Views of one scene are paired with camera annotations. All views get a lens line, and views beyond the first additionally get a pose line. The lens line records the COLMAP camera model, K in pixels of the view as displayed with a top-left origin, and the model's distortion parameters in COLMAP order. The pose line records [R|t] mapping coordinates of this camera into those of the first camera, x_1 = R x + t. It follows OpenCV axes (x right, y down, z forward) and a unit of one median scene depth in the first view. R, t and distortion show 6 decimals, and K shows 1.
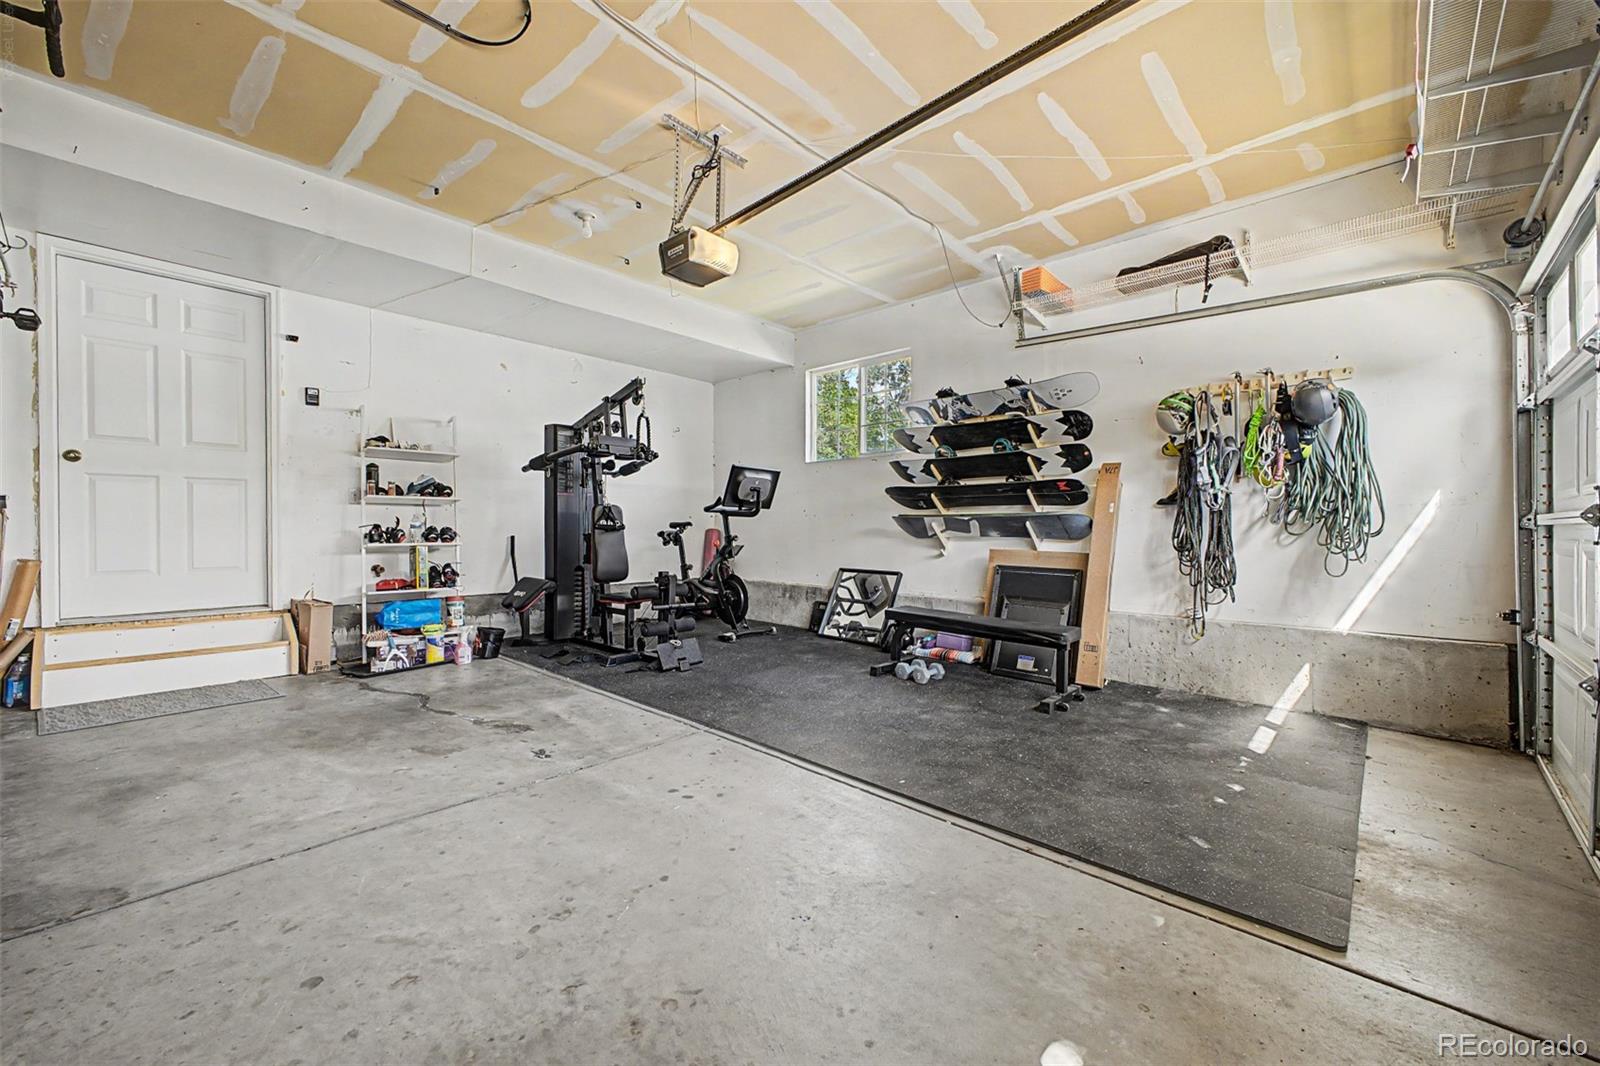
lens RADIAL K [[636.9, 0, 799.6], [0, 636.9, 528.5], [0, 0, 1]] dist [0.013304, -0.002406]
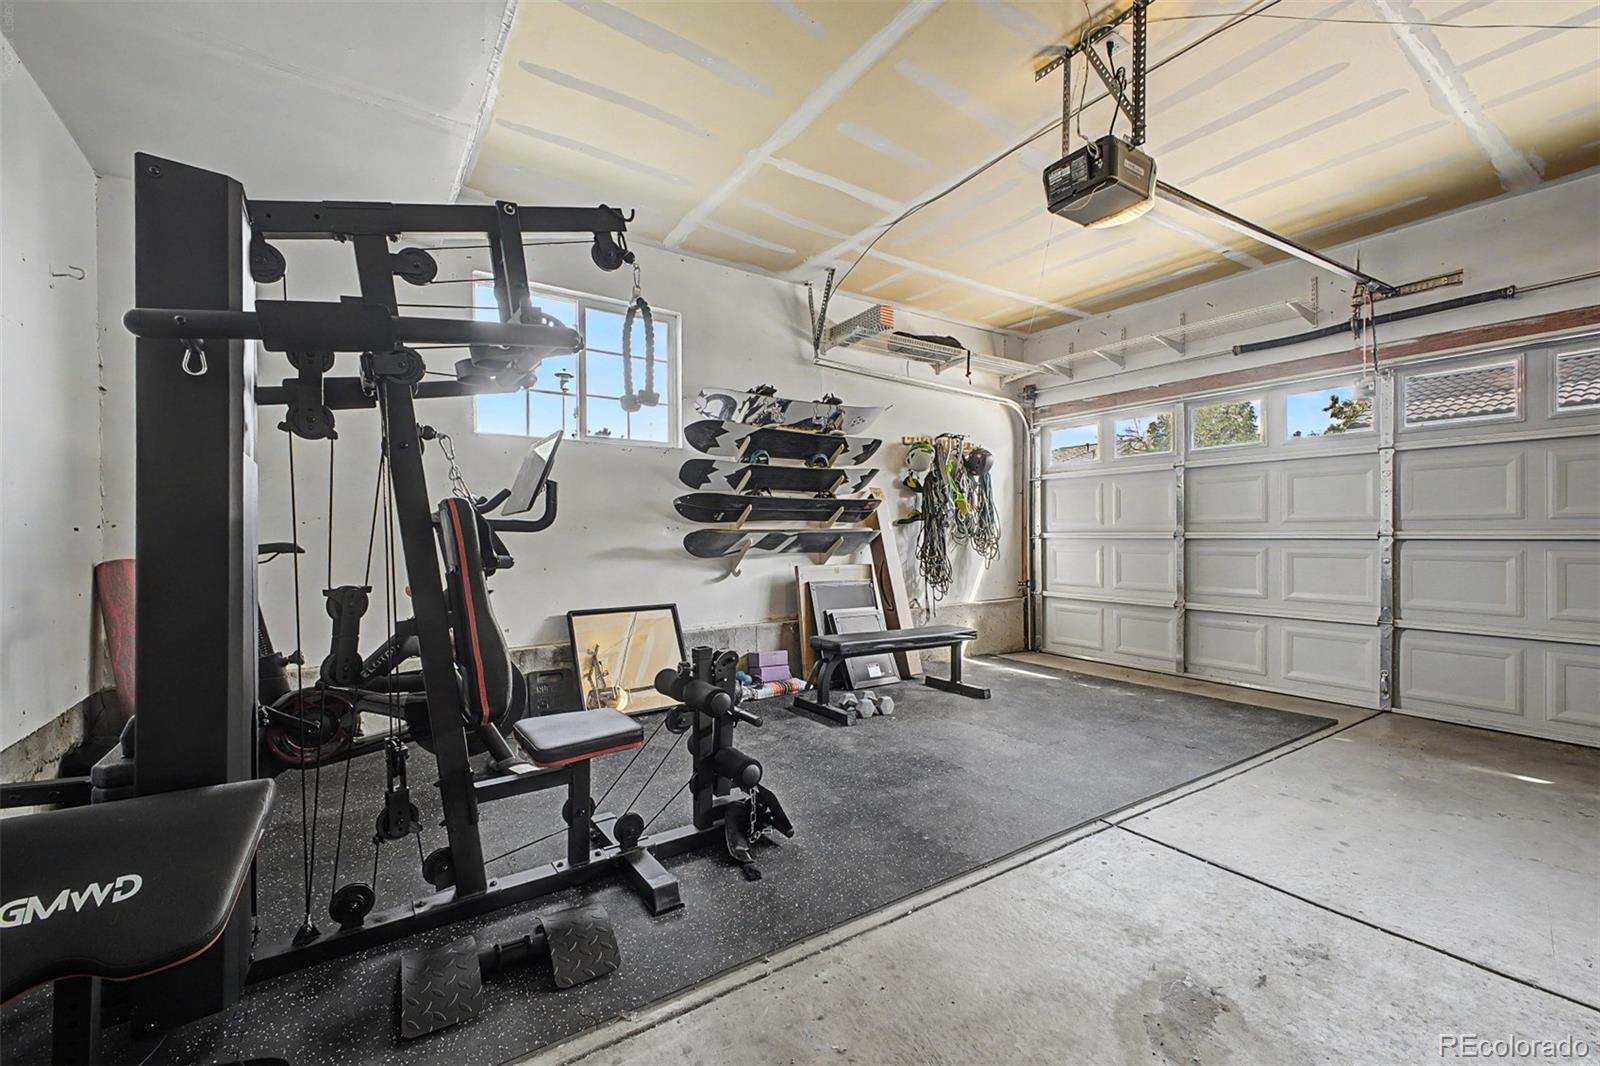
lens RADIAL K [[636.9, 0, 797.9], [0, 636.9, 534.9], [0, 0, 1]] dist [0.013304, -0.002406]
pose [[0.226781, -0.004394, 0.973936, -0.643829], [-0.000390, 0.999989, 0.004602, -0.019819], [-0.973946, -0.001424, 0.226777, 0.789731]]
